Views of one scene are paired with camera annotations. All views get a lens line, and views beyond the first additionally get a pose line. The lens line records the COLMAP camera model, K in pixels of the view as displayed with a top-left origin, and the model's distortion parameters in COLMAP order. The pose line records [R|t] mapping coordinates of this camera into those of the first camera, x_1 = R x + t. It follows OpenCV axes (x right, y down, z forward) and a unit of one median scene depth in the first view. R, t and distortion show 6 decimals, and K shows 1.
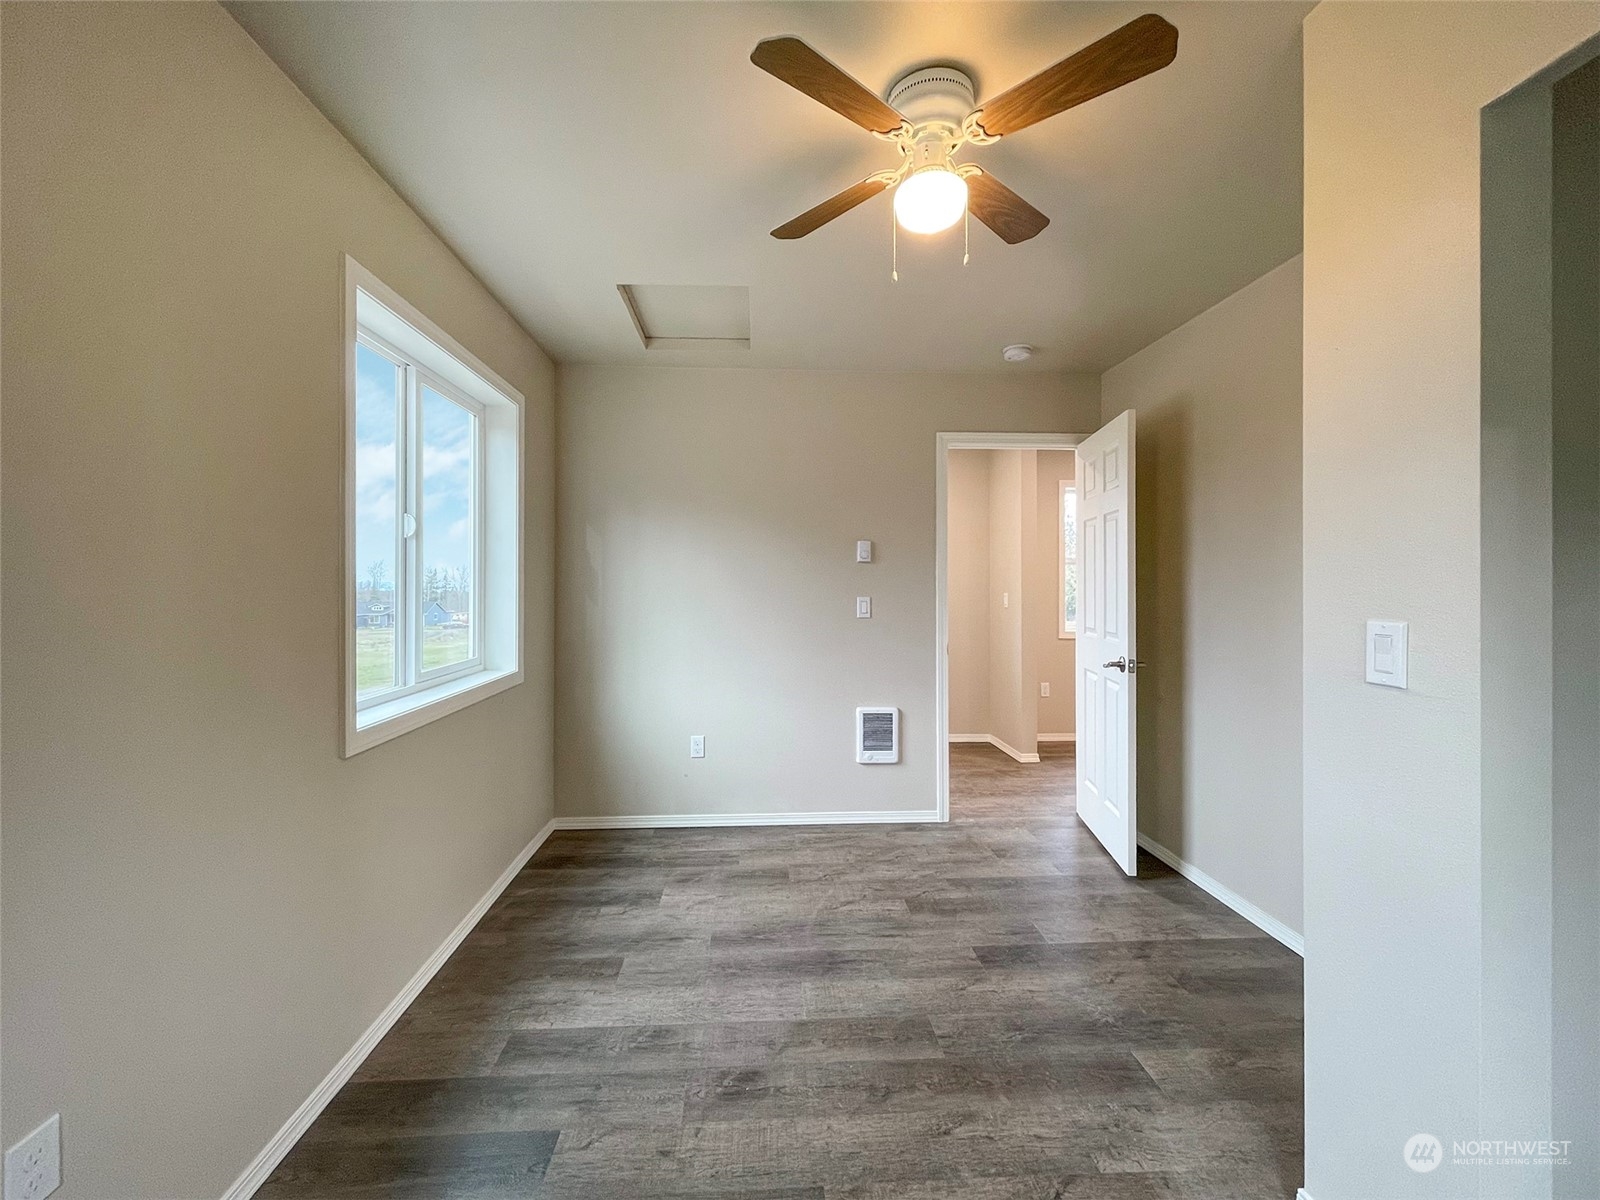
lens RADIAL K [[640.4, 0, 798.3], [0, 640.4, 586.4], [0, 0, 1]] dist [-0.011413, 0.009091]
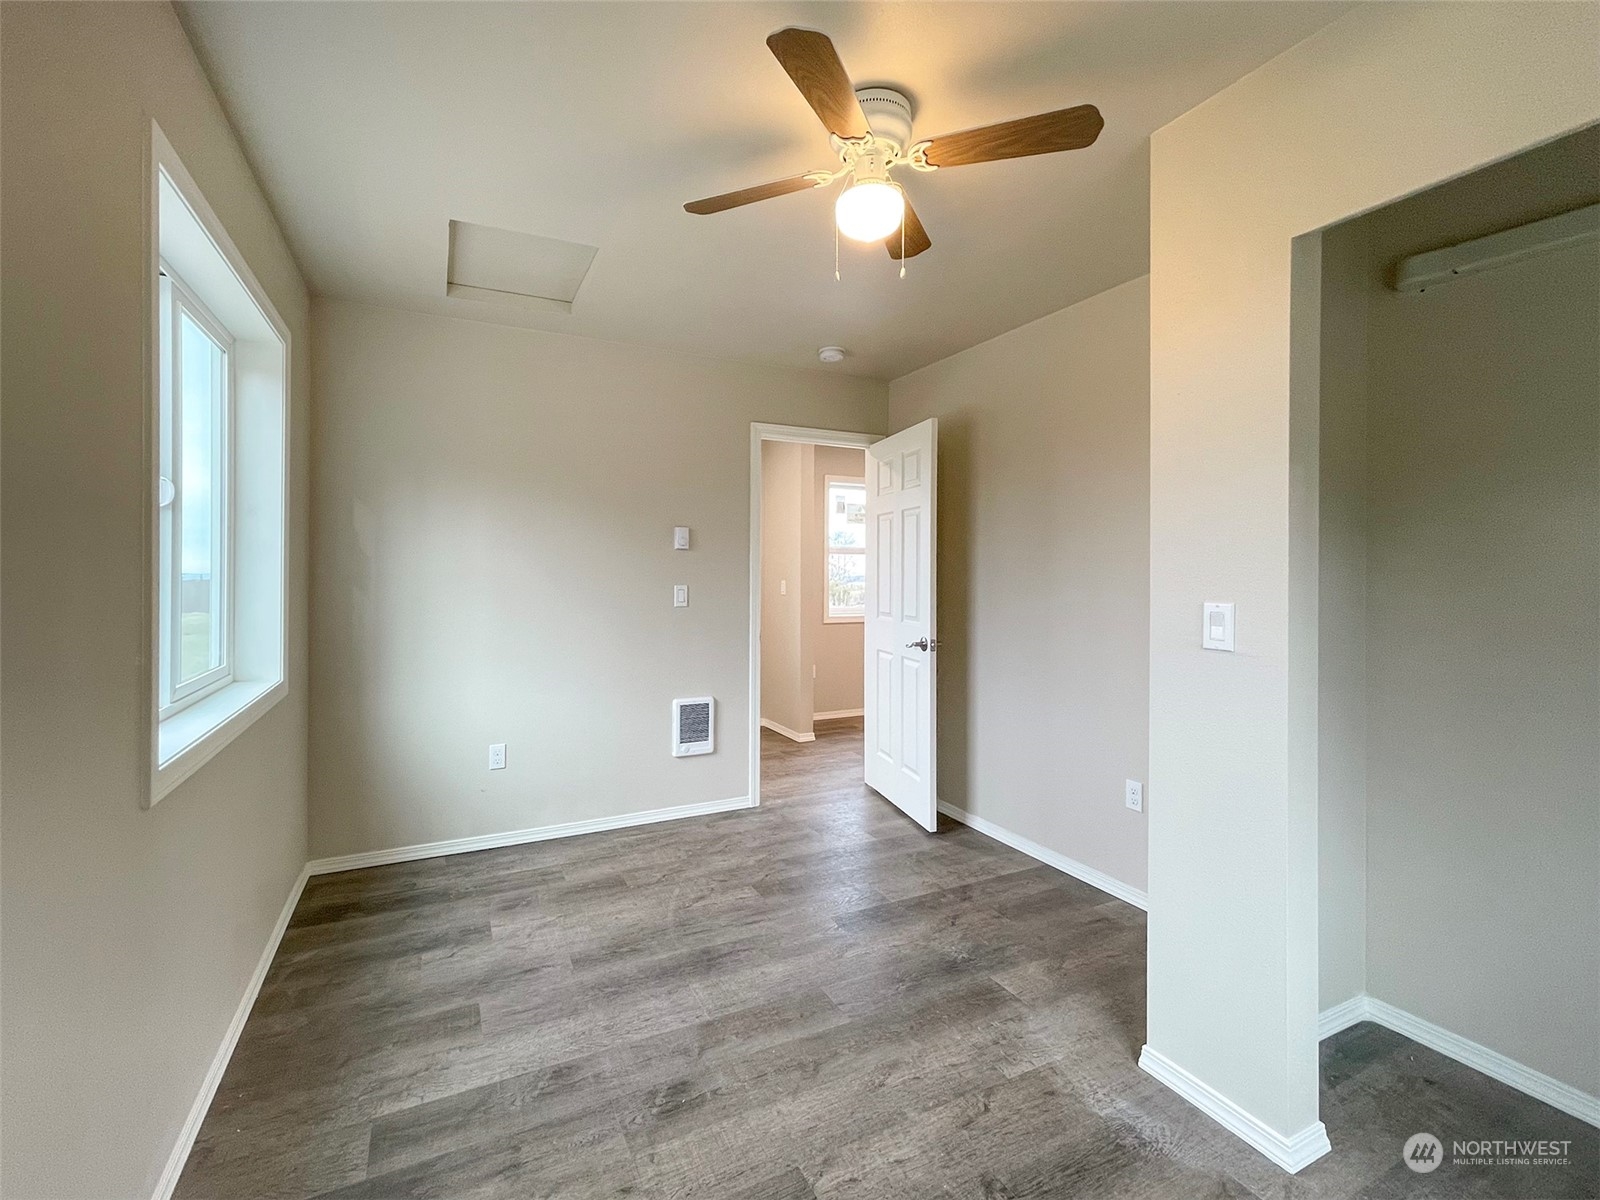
lens RADIAL K [[666.3, 0, 756.6], [0, 666.3, 576.4], [0, 0, 1]] dist [-0.001803, 0.000905]
pose [[0.930746, 0.001640, 0.365662, -0.270463], [-0.003170, 0.999989, 0.003585, -0.001369], [-0.365652, -0.004496, 0.930741, 0.028325]]
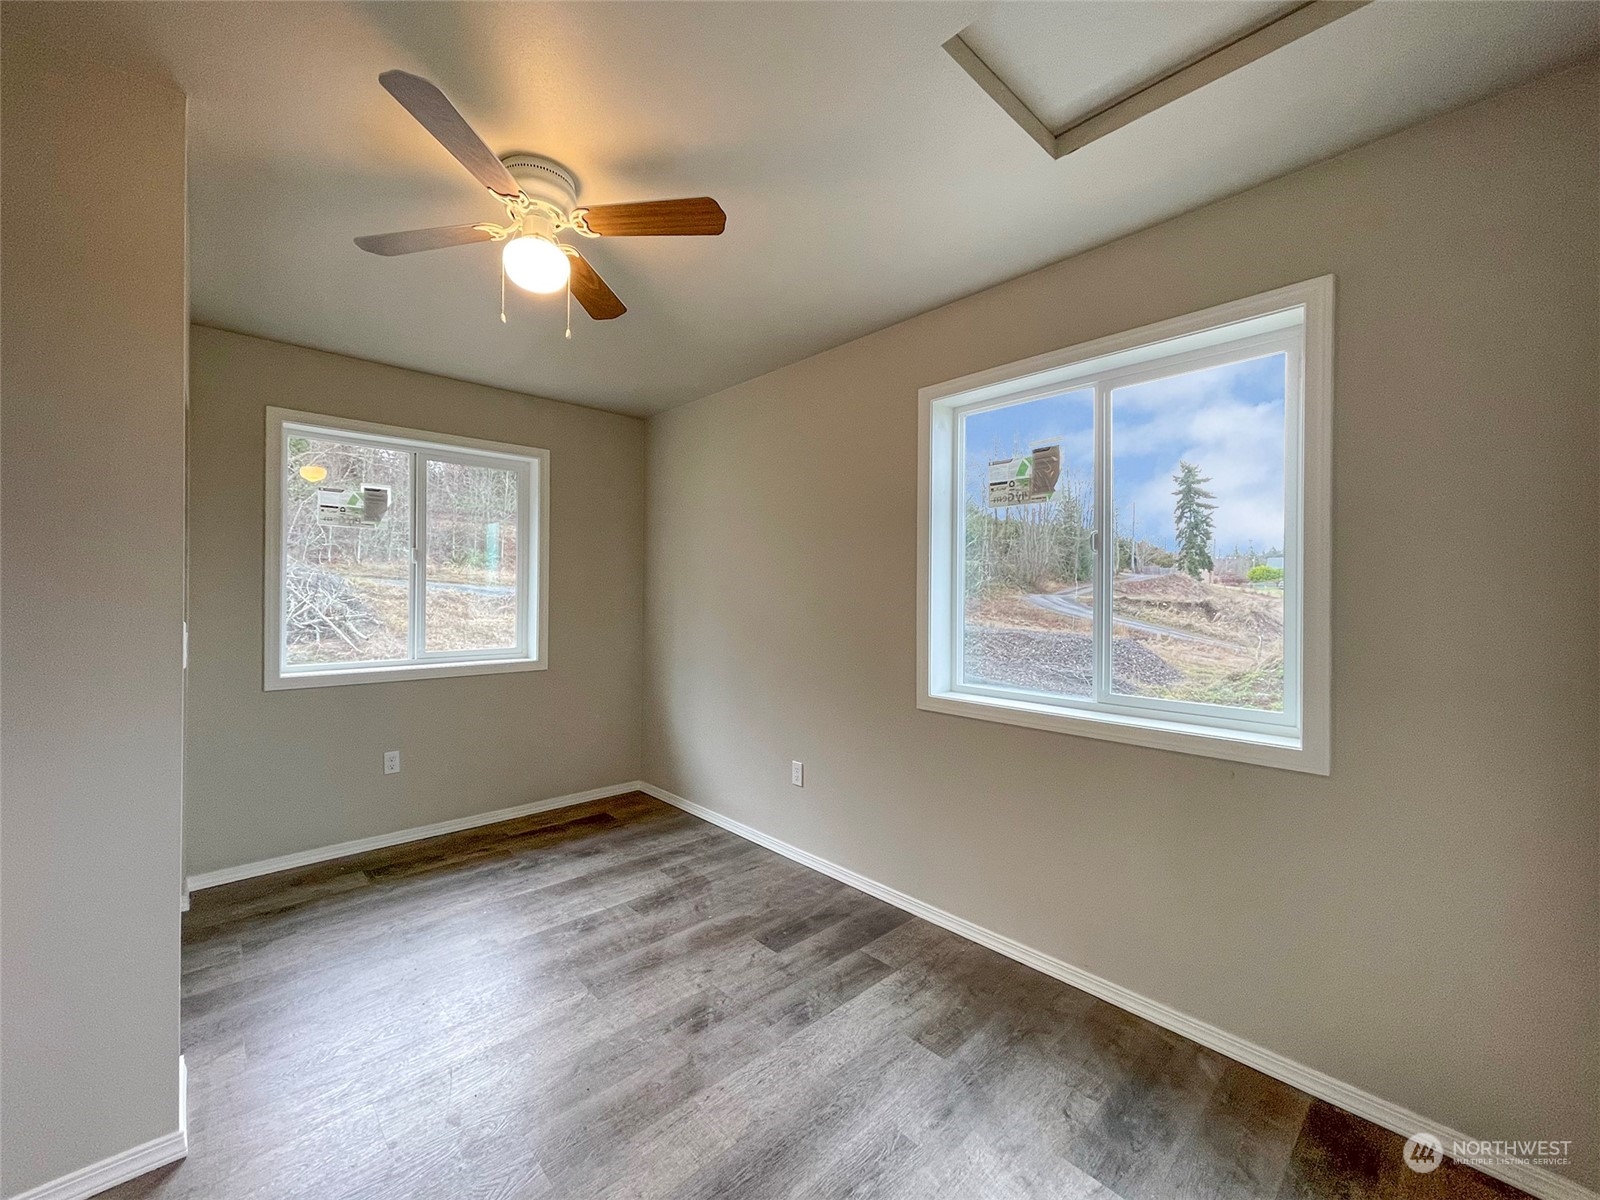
lens RADIAL K [[655.2, 0, 796.1], [0, 655.2, 588.8], [0, 0, 1]] dist [0.001283, 0.000728]
pose [[-0.769982, -0.011353, -0.637964, 0.443148], [-0.011310, 0.999927, -0.004143, -0.013927], [0.637965, 0.004025, -0.770055, 1.629171]]
